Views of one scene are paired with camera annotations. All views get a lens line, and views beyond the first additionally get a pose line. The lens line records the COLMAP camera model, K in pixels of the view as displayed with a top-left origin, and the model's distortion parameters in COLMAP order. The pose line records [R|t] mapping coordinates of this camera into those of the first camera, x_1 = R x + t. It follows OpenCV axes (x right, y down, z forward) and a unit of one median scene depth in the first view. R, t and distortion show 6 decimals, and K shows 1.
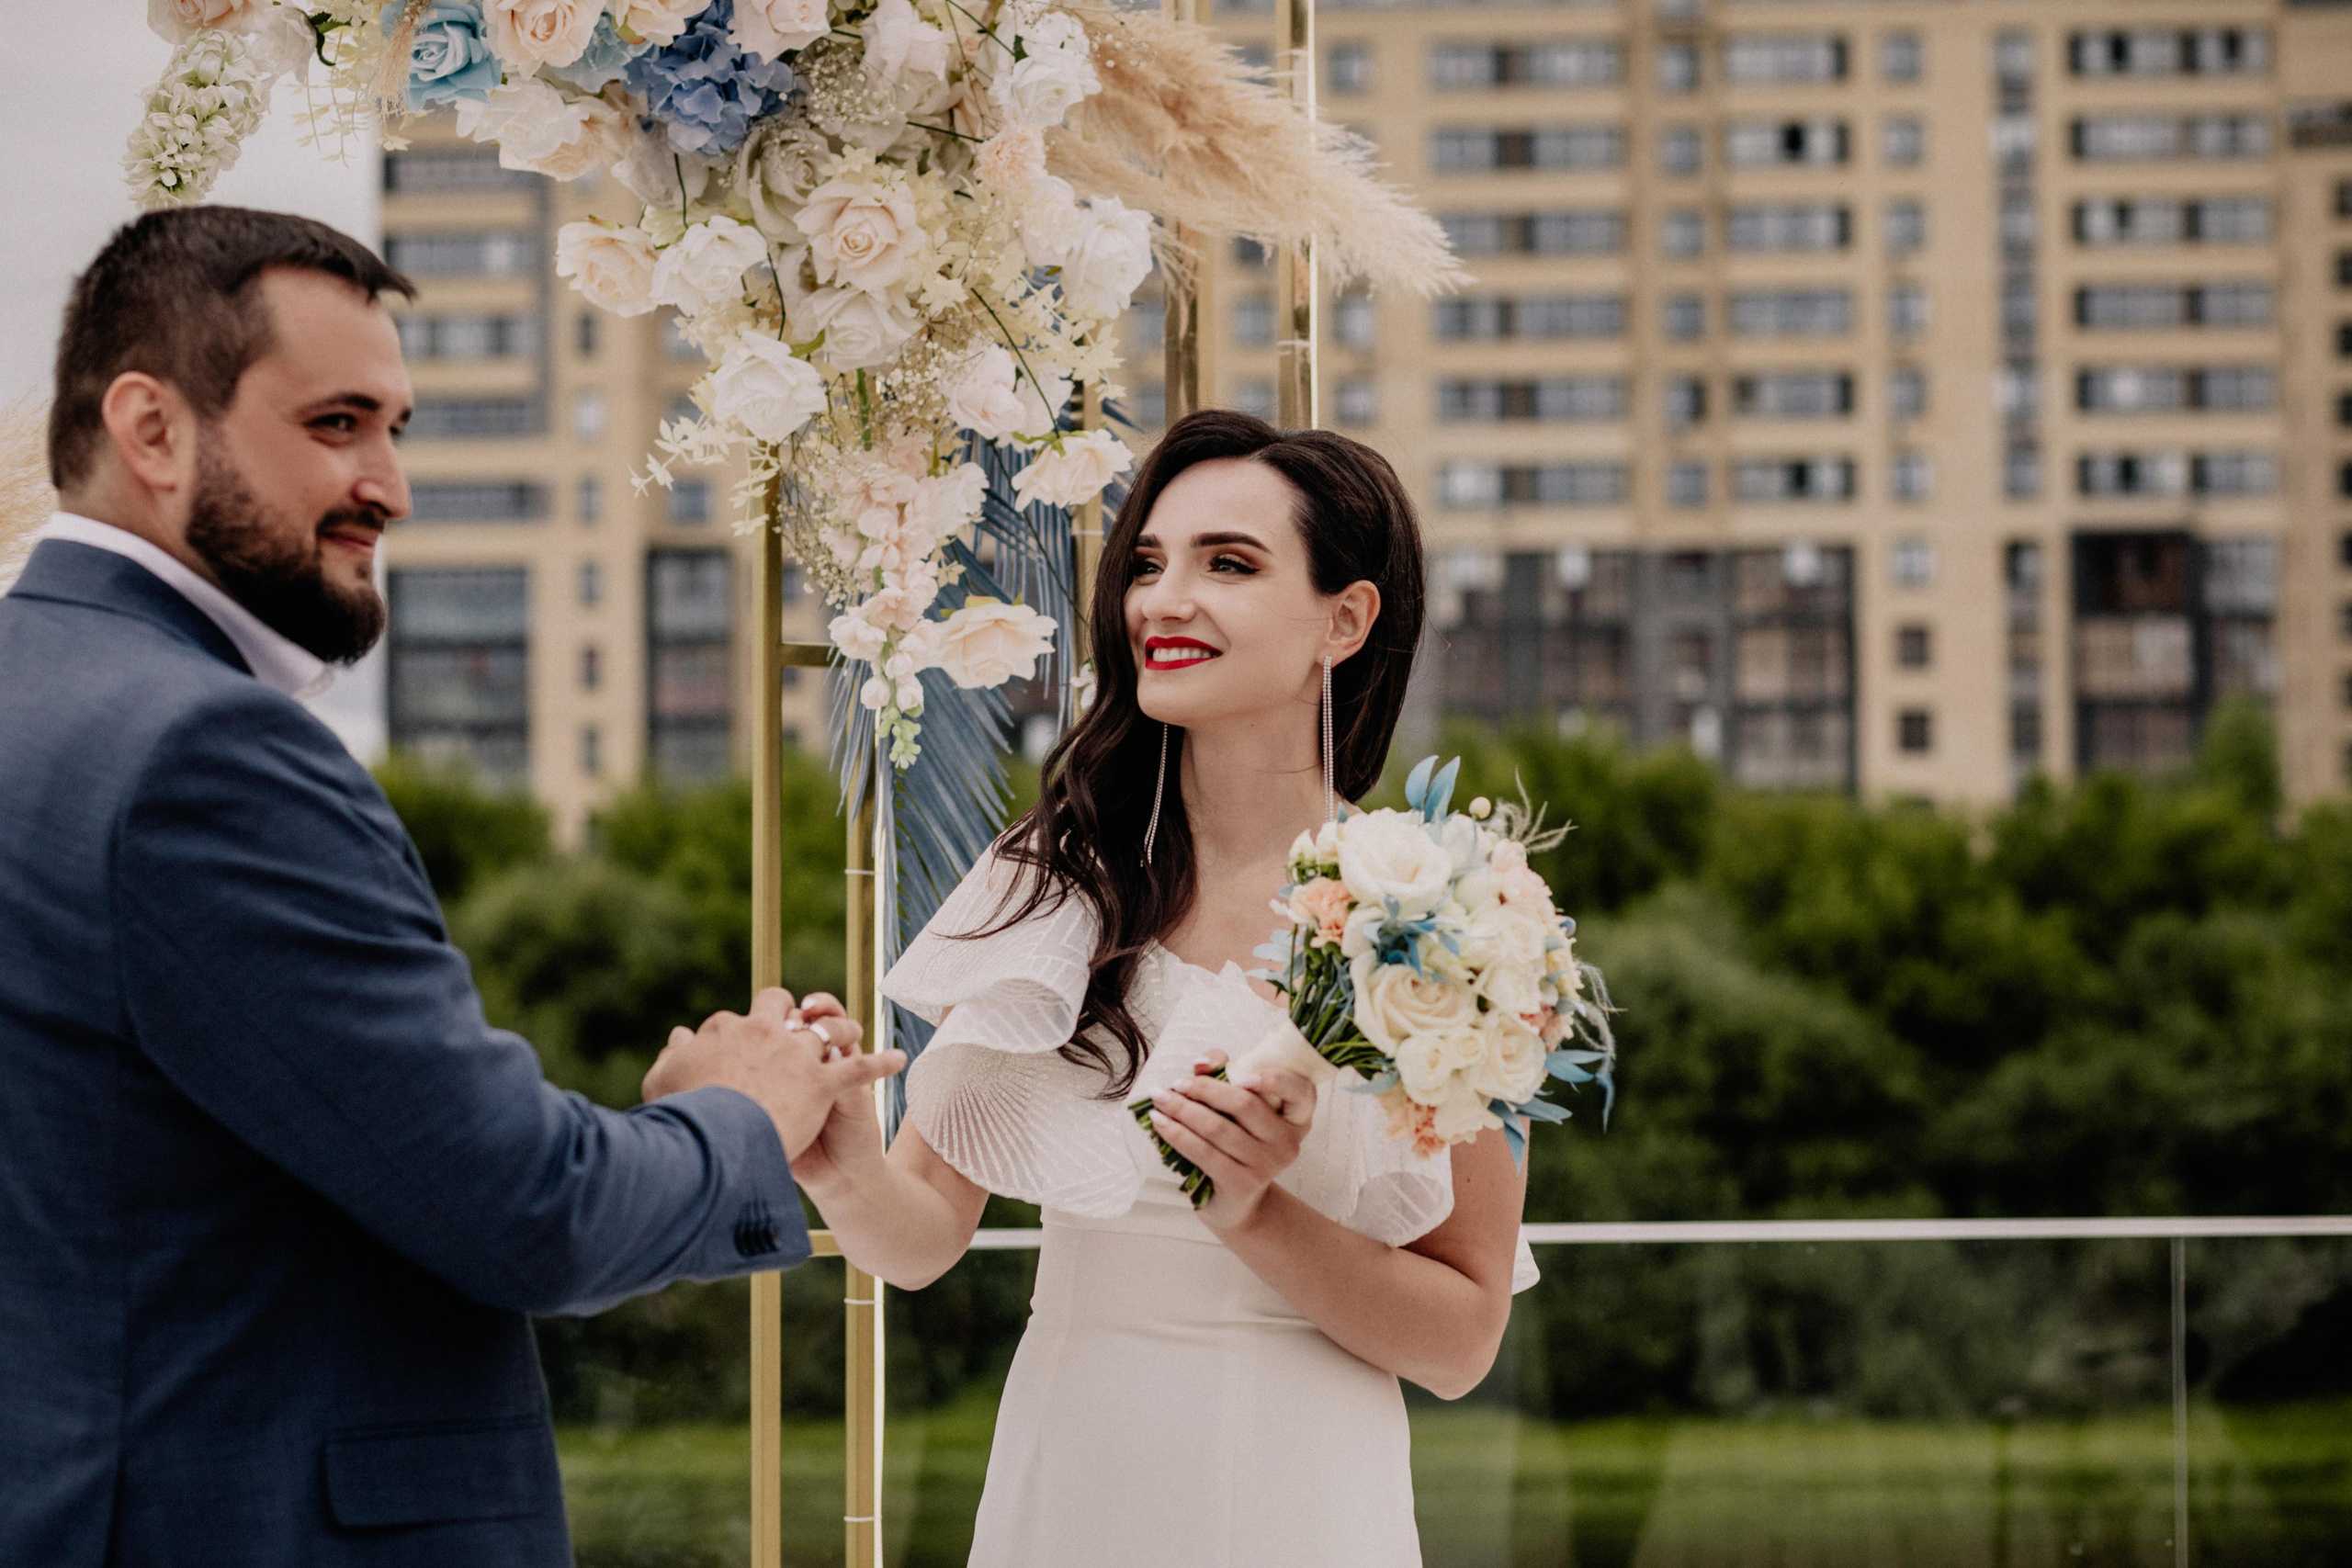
lens RADIAL K [[5929.9, 0, 1176.1], [0, 5929.9, 786.8], [0, 0, 1]] dist [-0.077181, -0.617419]
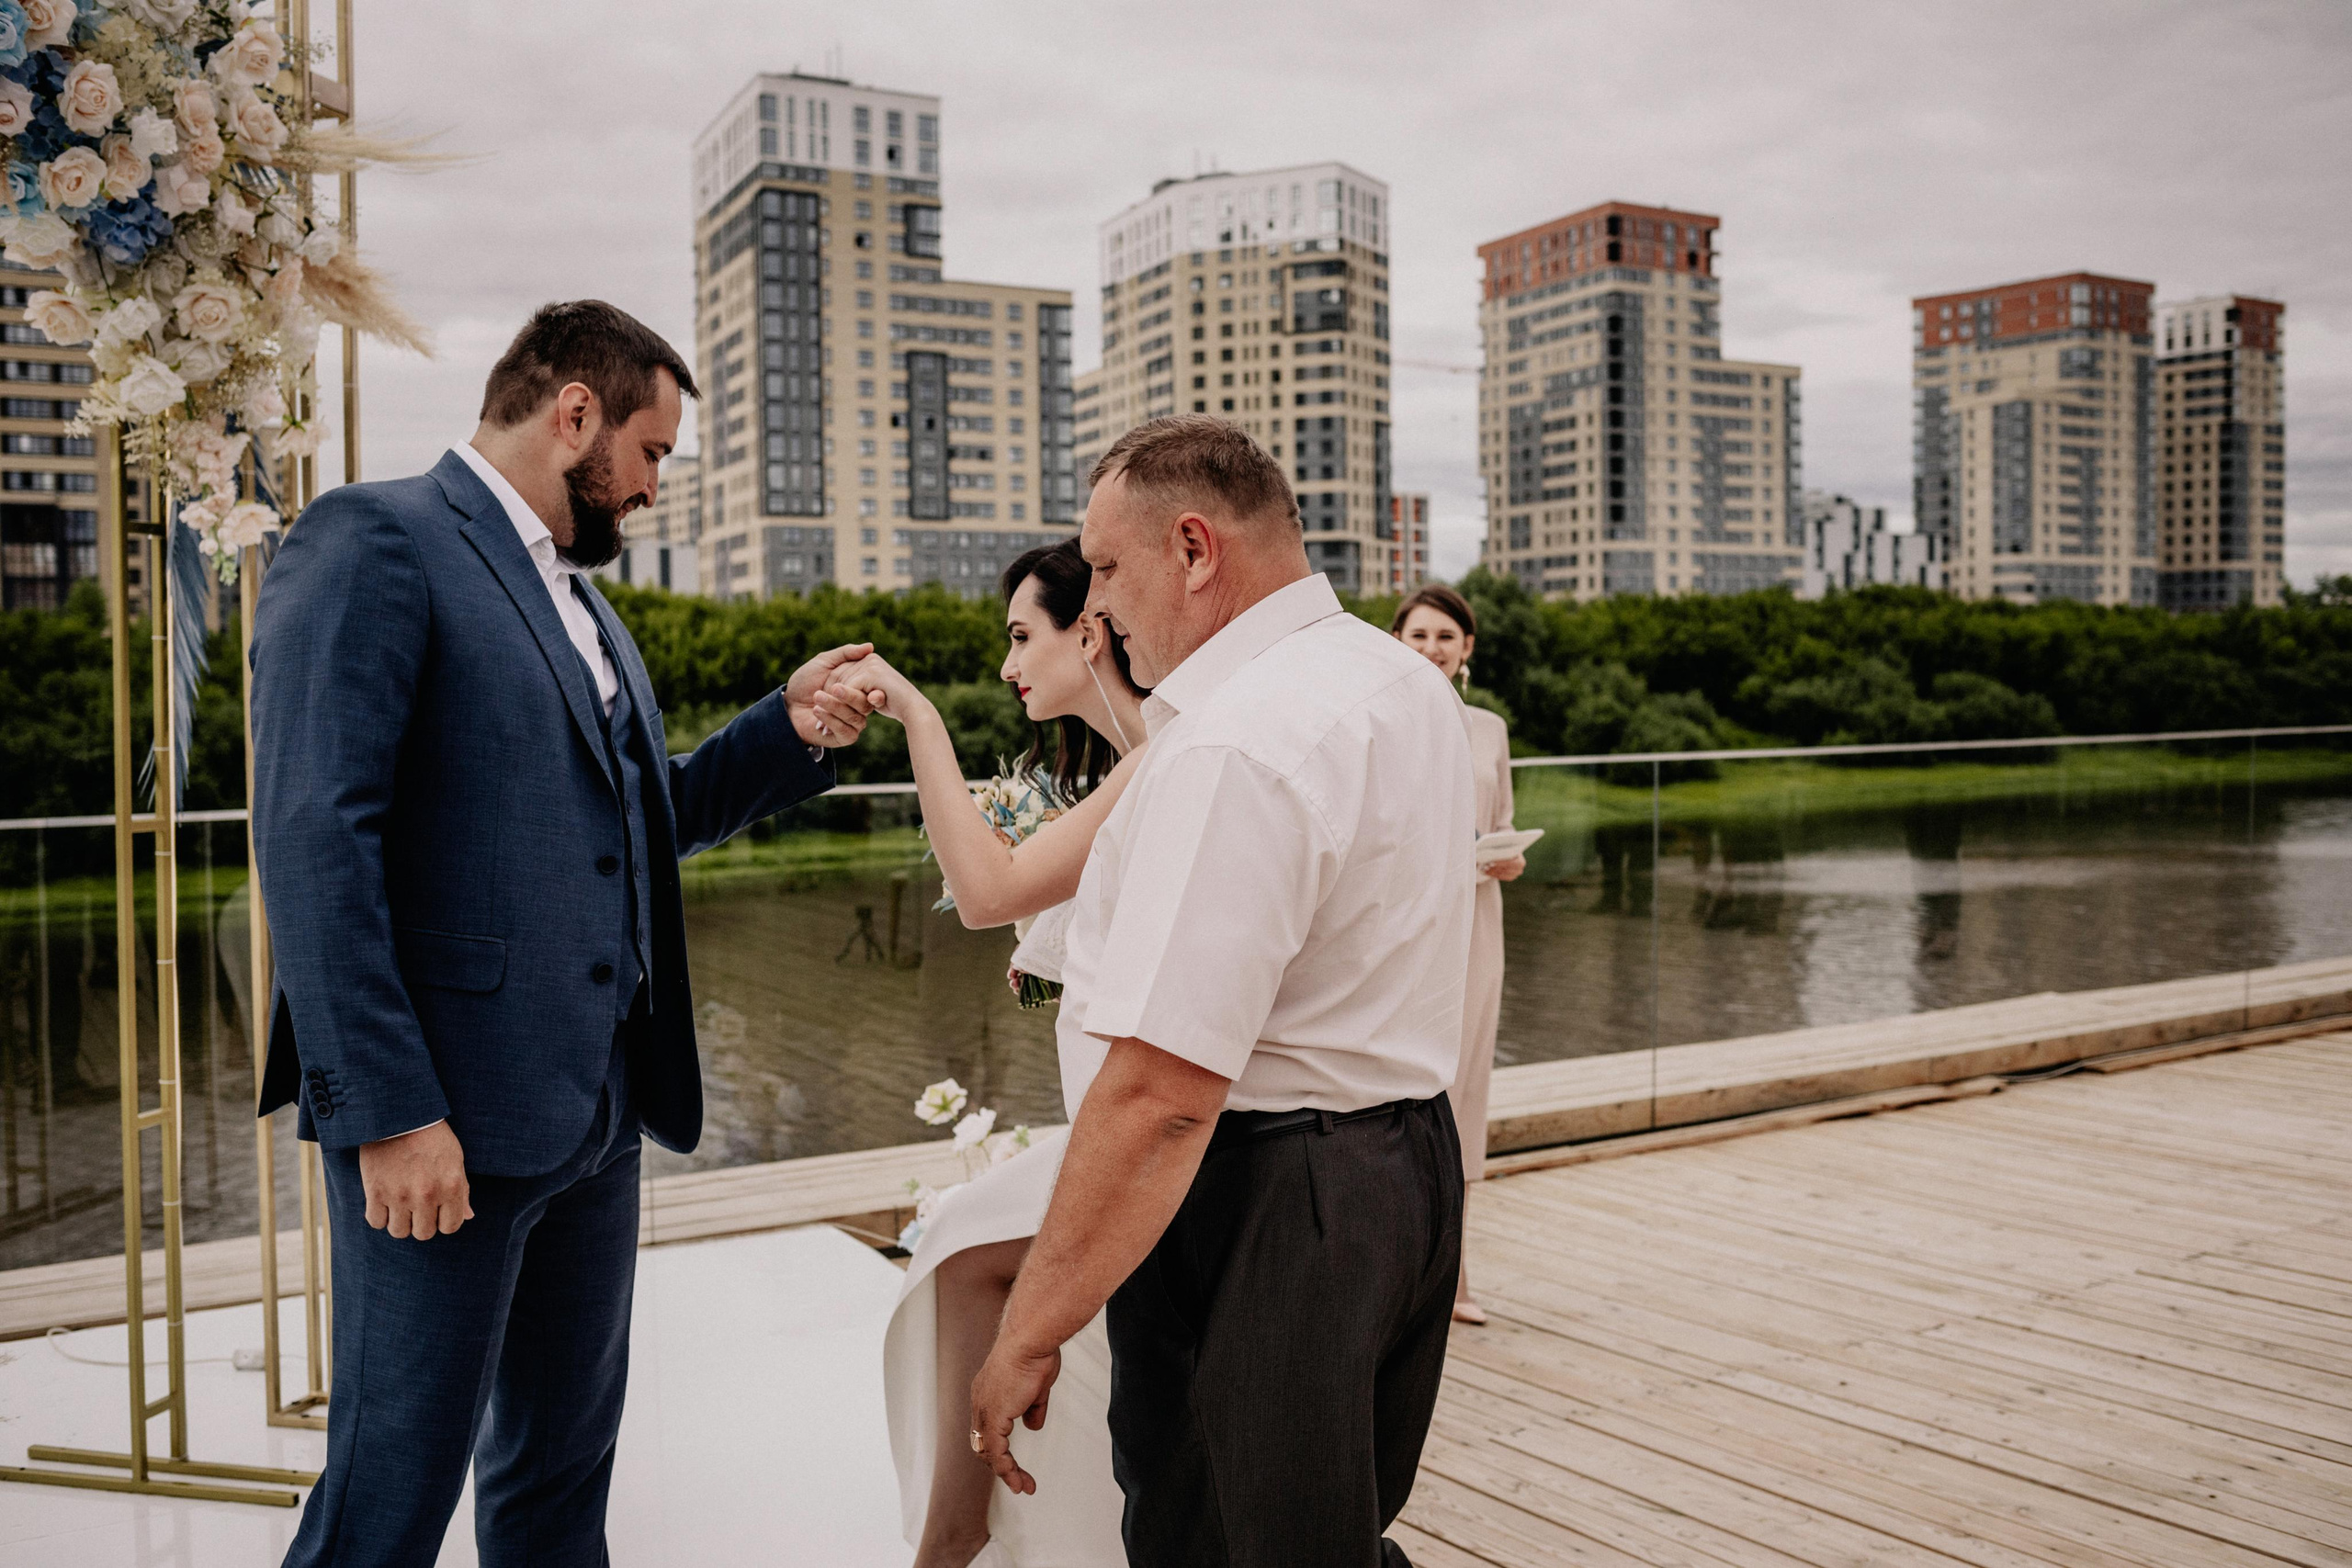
lens RADIAL K [[2245.3, 0, 1176.0], [0, 2245.3, 784.0], [0, 0, 1]] dist [-0.072178, 0.034982]
pose [[0.762579, -0.030936, 0.646155, -0.284322], [-0.015292, 0.997715, 0.065816, 0.009757], [-0.646714, -0.060071, 0.760363, 0.220543]]
